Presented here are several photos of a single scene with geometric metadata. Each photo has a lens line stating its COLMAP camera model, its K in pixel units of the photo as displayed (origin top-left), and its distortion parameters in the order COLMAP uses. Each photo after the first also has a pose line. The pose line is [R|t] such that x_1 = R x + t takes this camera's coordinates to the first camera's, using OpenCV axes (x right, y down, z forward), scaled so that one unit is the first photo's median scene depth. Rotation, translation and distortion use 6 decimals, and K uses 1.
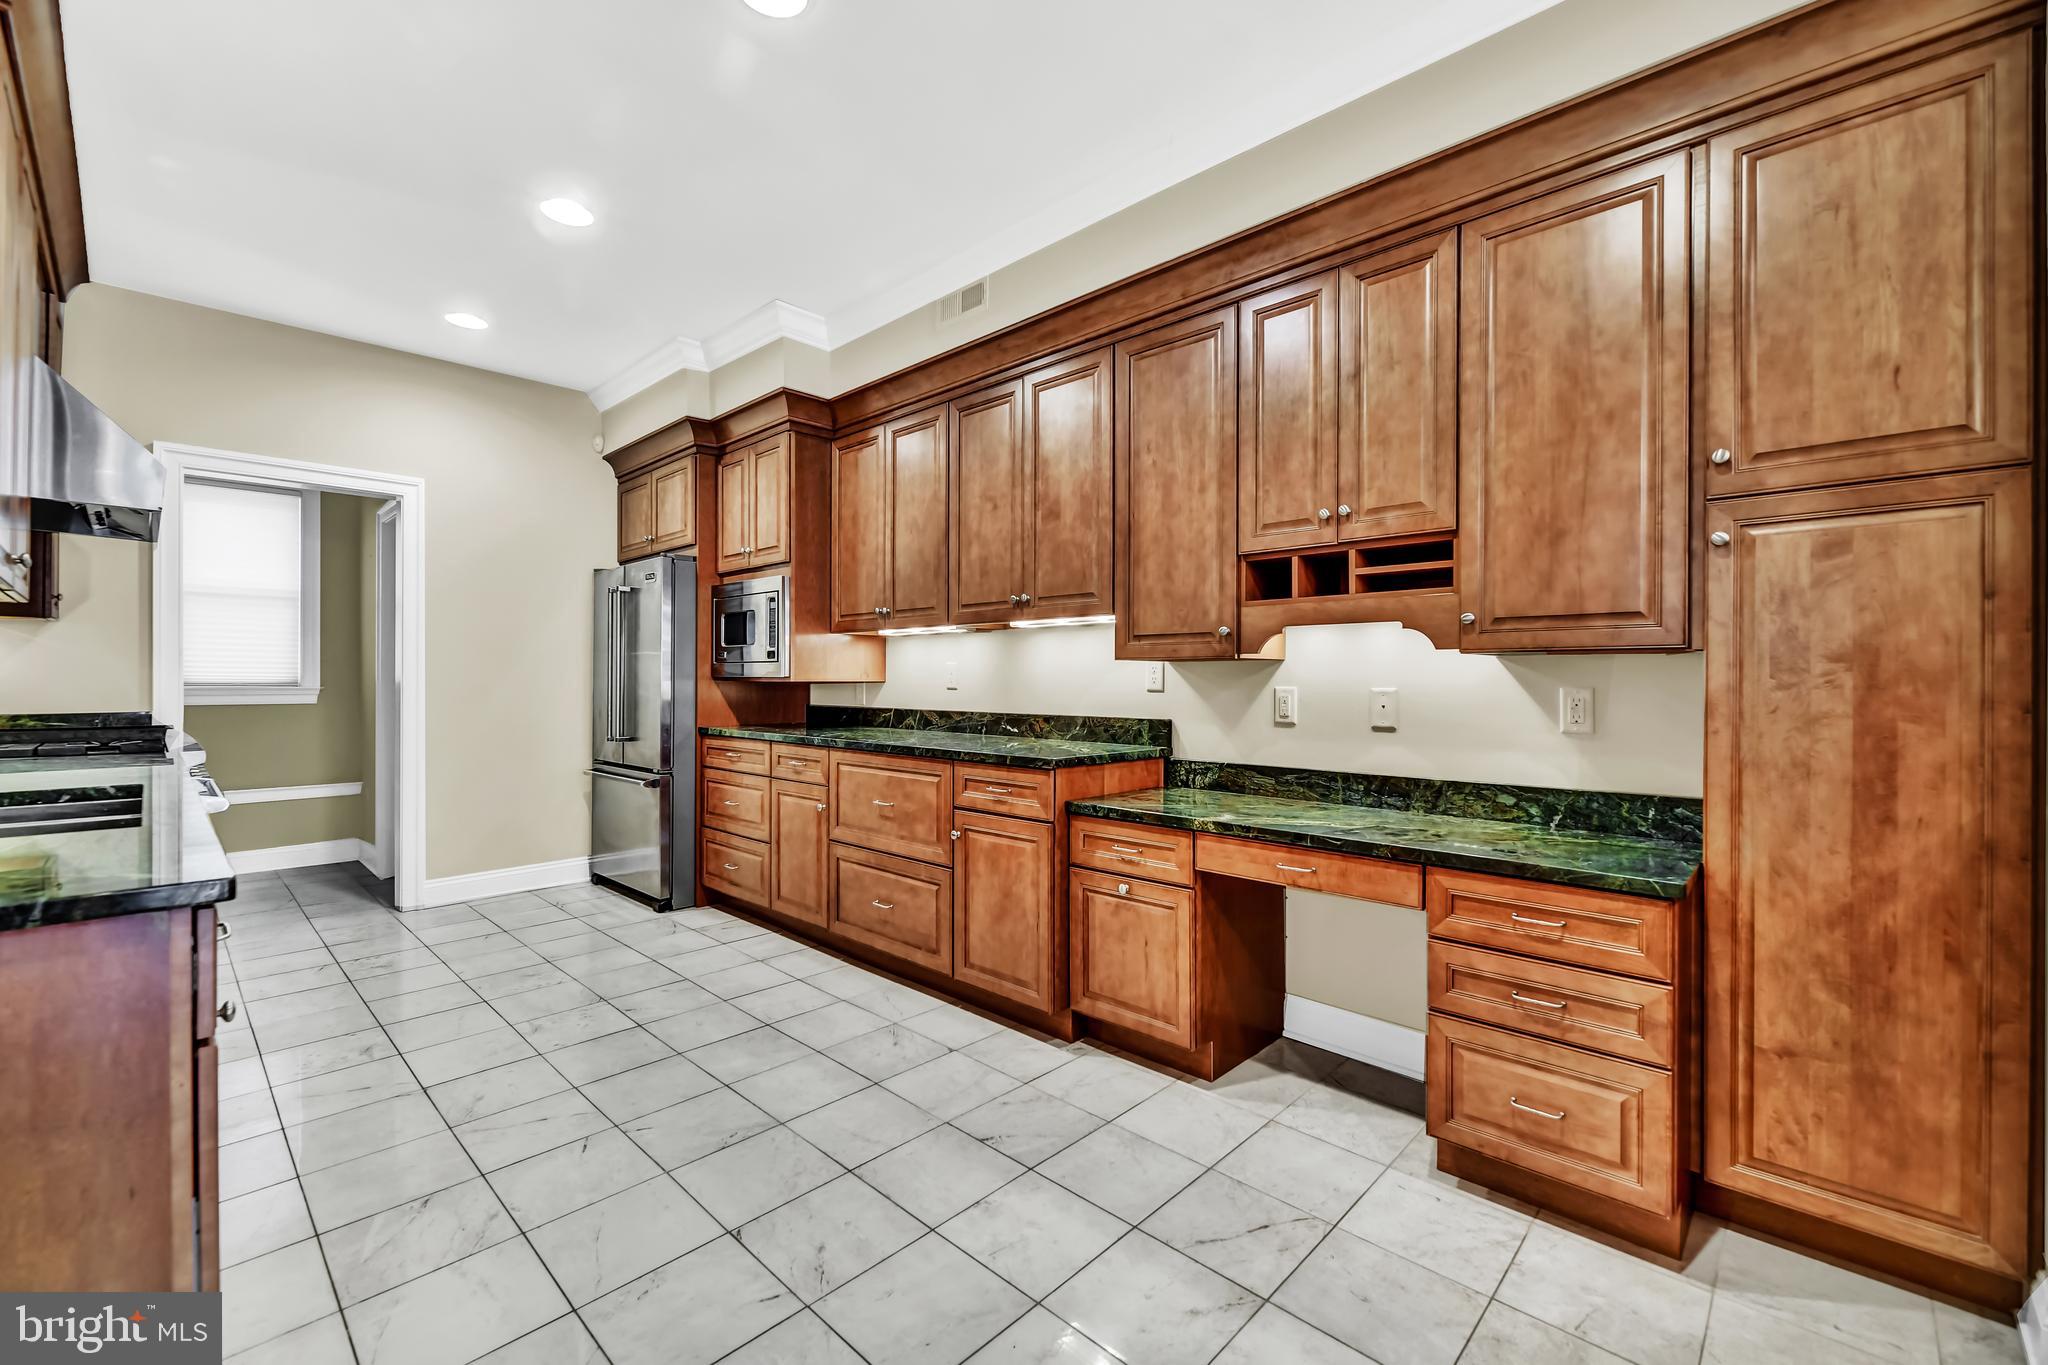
lens RADIAL K [[842.6, 0, 1016.1], [0, 842.6, 692.7], [0, 0, 1]] dist [0.000410, -0.001309]
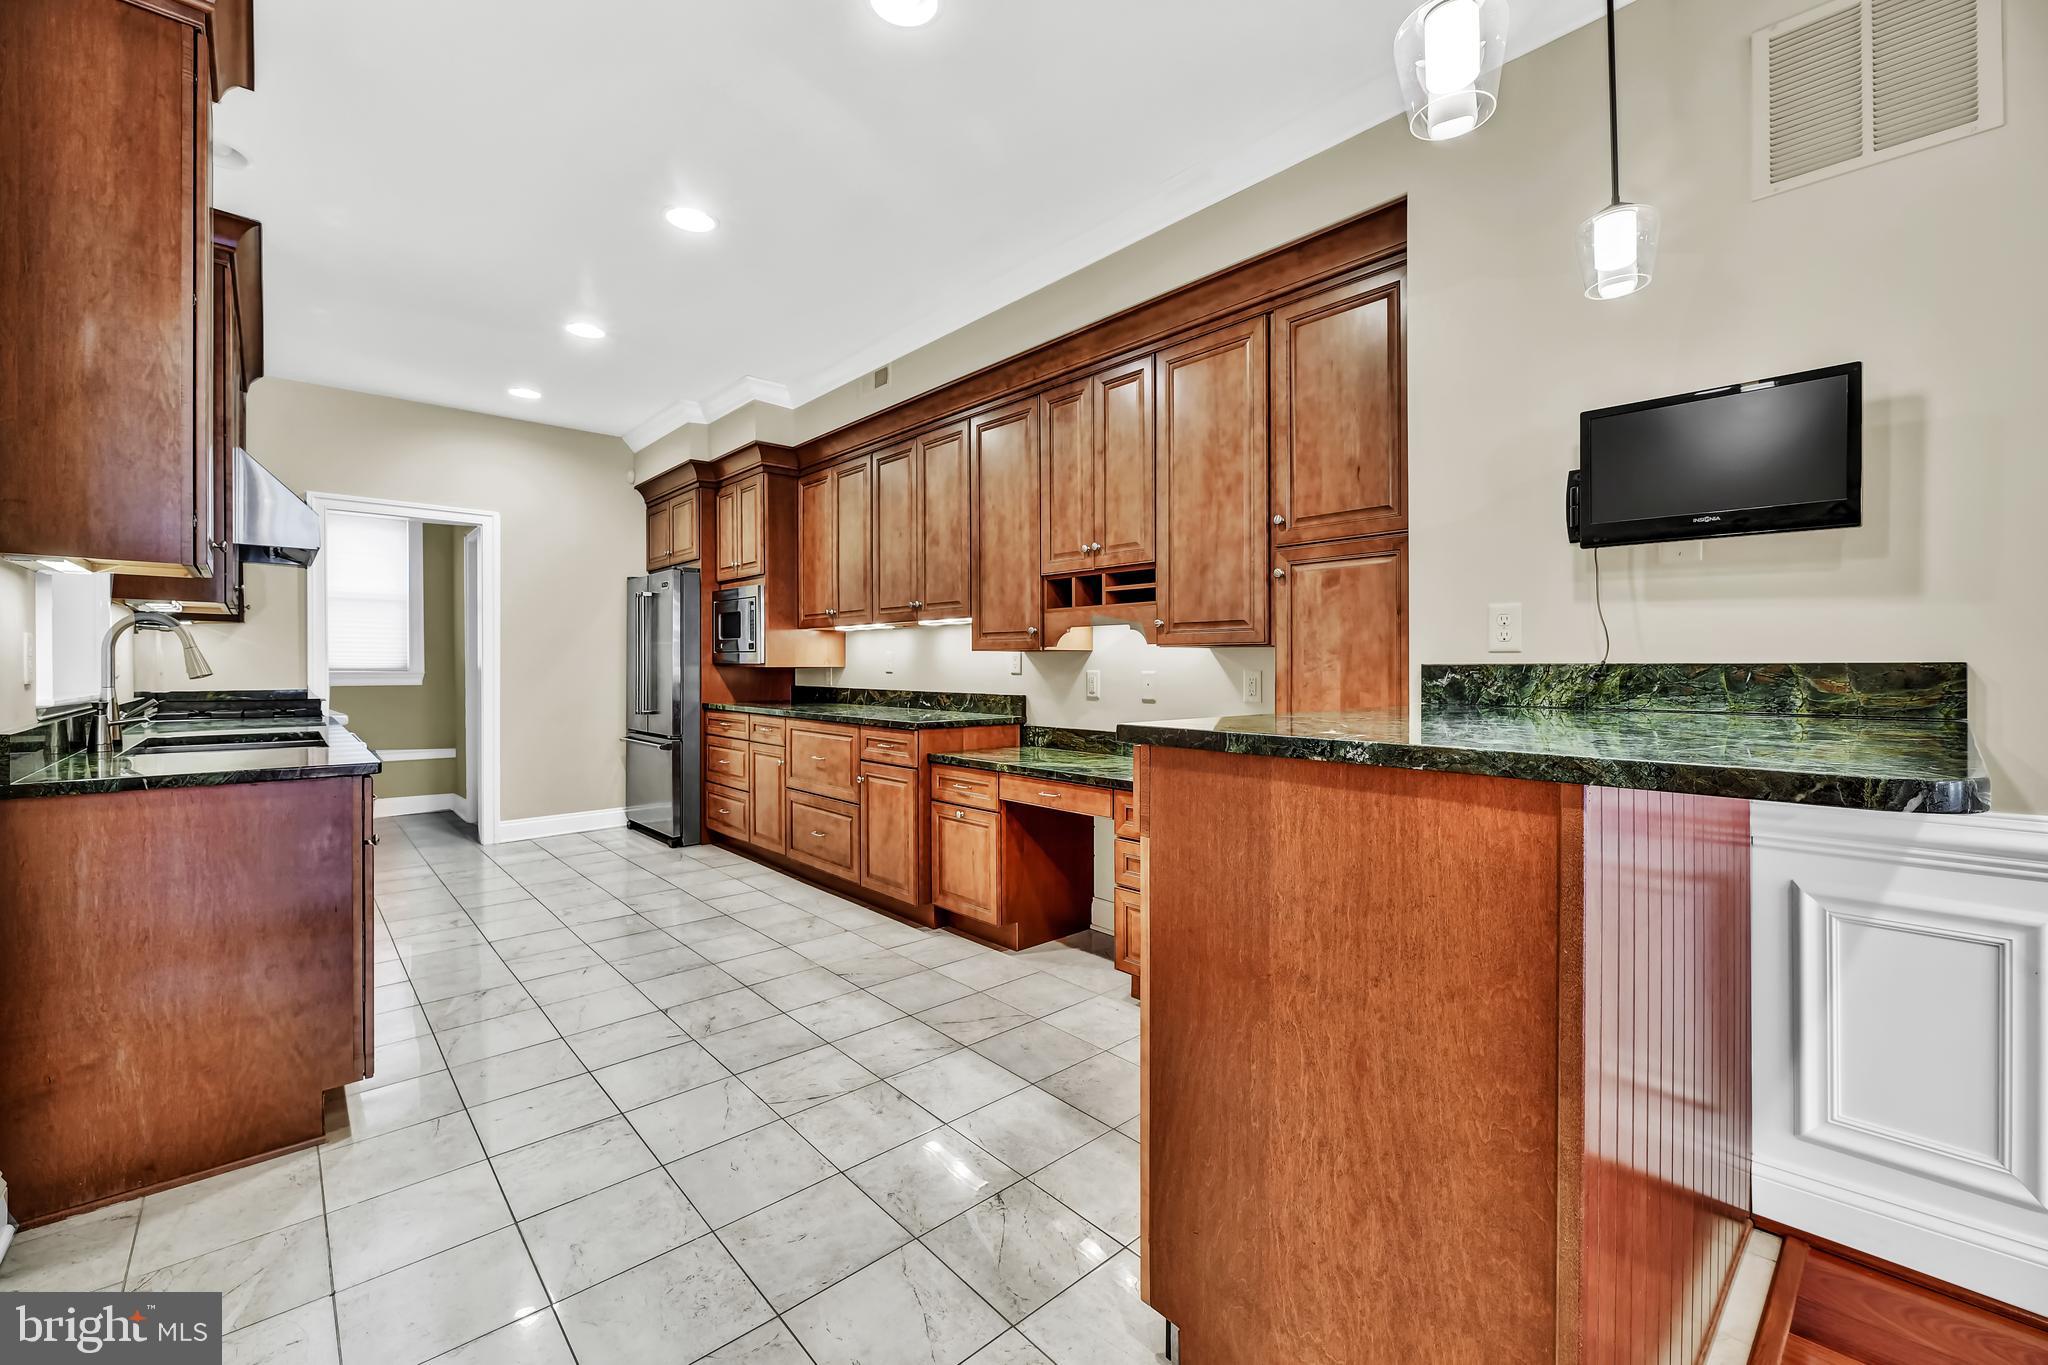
lens RADIAL K [[842.6, 0, 1010.4], [0, 842.6, 681.4], [0, 0, 1]] dist [0.000410, -0.001309]
pose [[0.996493, -0.000635, -0.083670, 0.291406], [0.001099, 0.999984, 0.005495, 0.002617], [0.083665, -0.005568, 0.996478, -0.345453]]
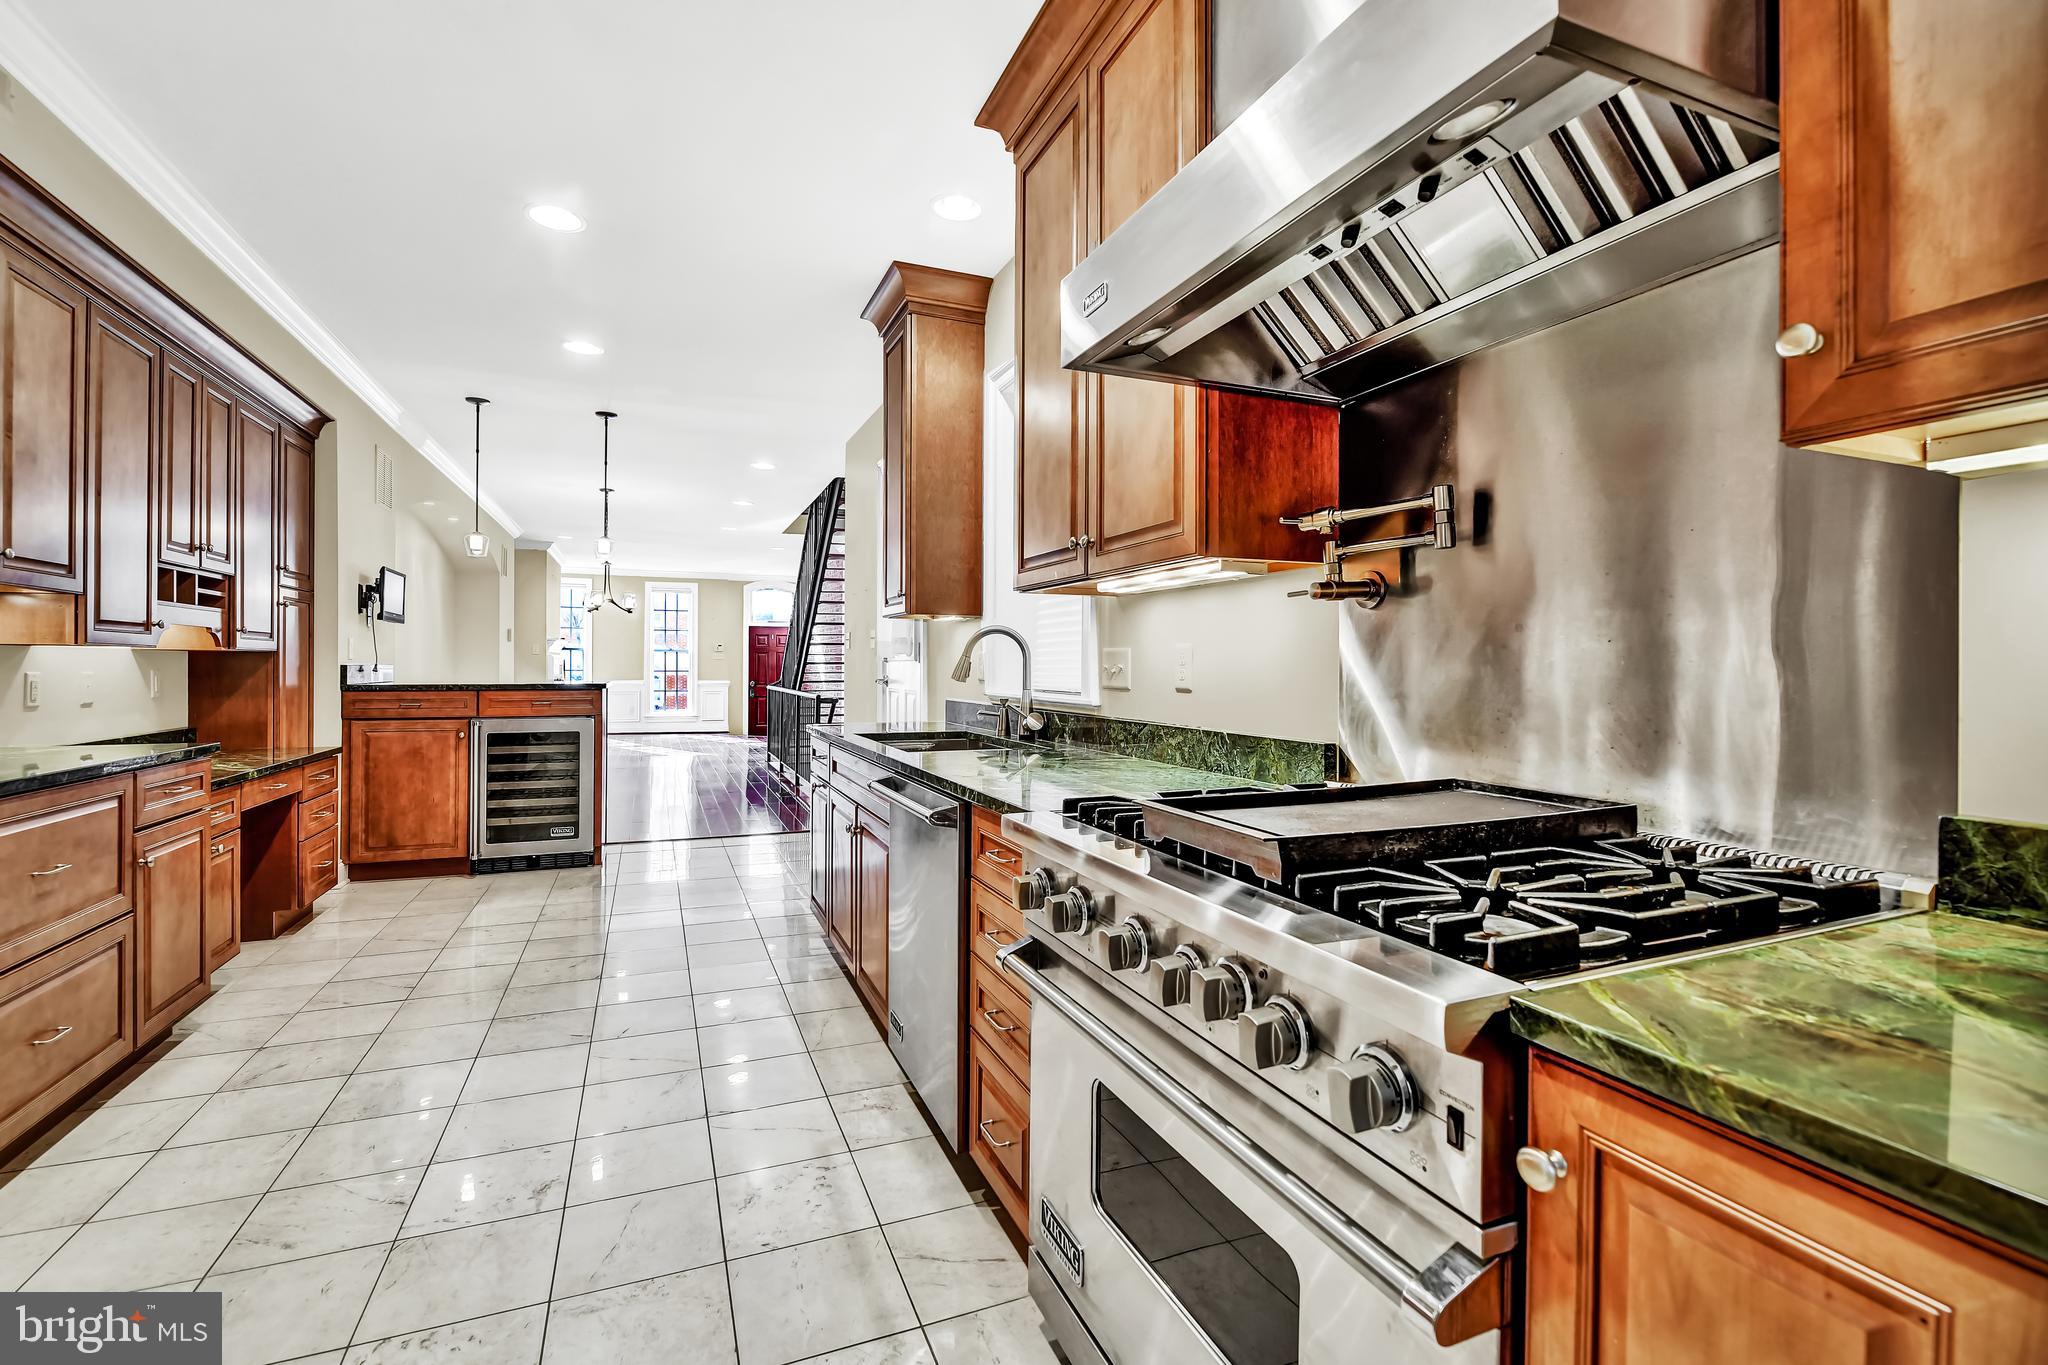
lens RADIAL K [[842.6, 0, 1041.3], [0, 842.6, 671.8], [0, 0, 1]] dist [0.000410, -0.001309]
pose [[-0.933593, -0.007389, 0.358259, -1.174305], [-0.004359, 0.999948, 0.009265, -0.021370], [-0.358309, 0.007088, -0.933576, 1.476693]]
